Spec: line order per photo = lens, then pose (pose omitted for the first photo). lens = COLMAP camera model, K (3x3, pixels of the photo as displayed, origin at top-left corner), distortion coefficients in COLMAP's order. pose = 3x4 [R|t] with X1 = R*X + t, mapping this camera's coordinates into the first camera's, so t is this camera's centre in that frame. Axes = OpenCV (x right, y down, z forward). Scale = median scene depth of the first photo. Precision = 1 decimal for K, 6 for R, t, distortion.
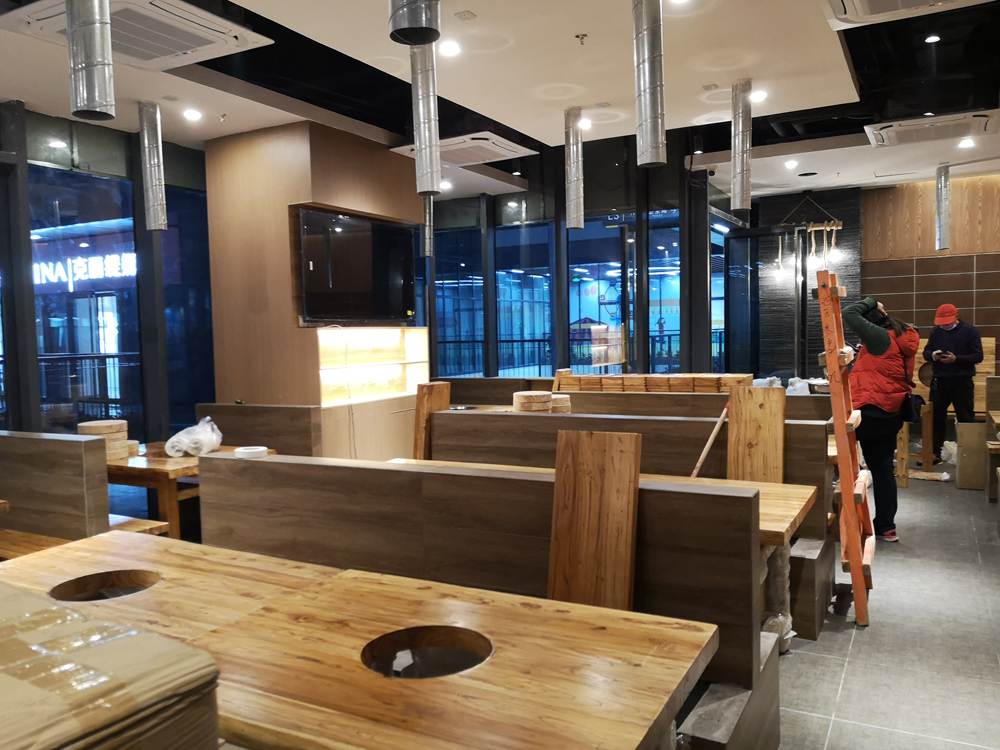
lens RADIAL K [[792.2, 0, 503.0], [0, 792.2, 376.3], [0, 0, 1]] dist [0.043523, 0.005152]
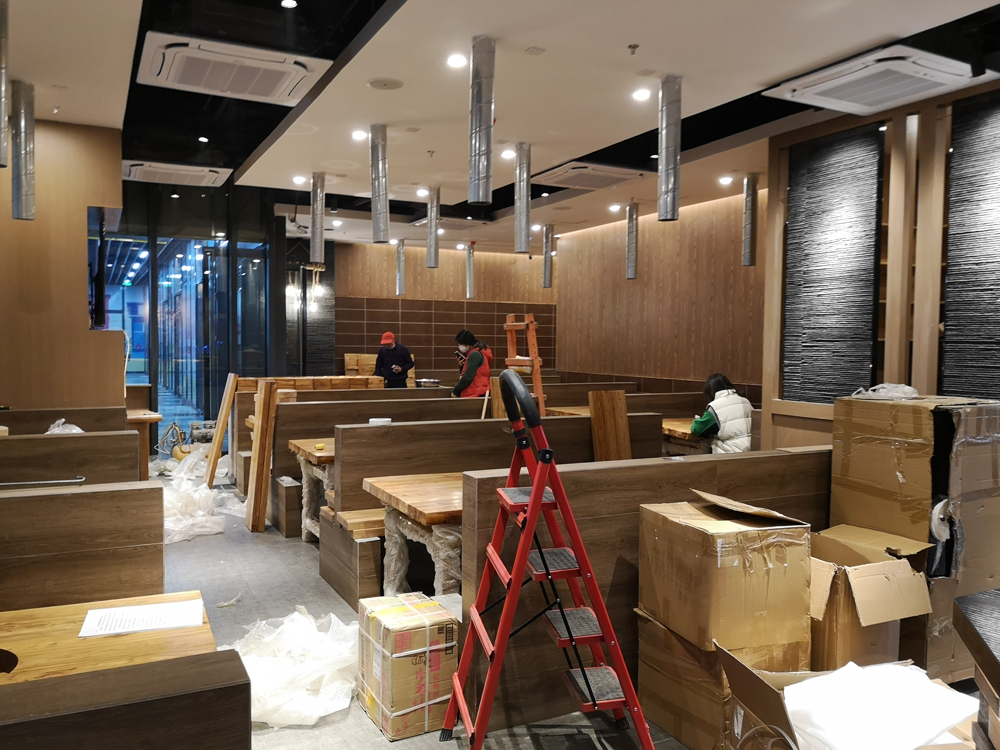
lens RADIAL K [[792.2, 0, 500.2], [0, 792.2, 376.5], [0, 0, 1]] dist [0.043523, 0.005152]
pose [[0.576488, -0.005397, 0.817088, -0.508796], [0.024569, 0.999641, -0.010732, 0.013368], [-0.816736, 0.026262, 0.576414, 0.004765]]
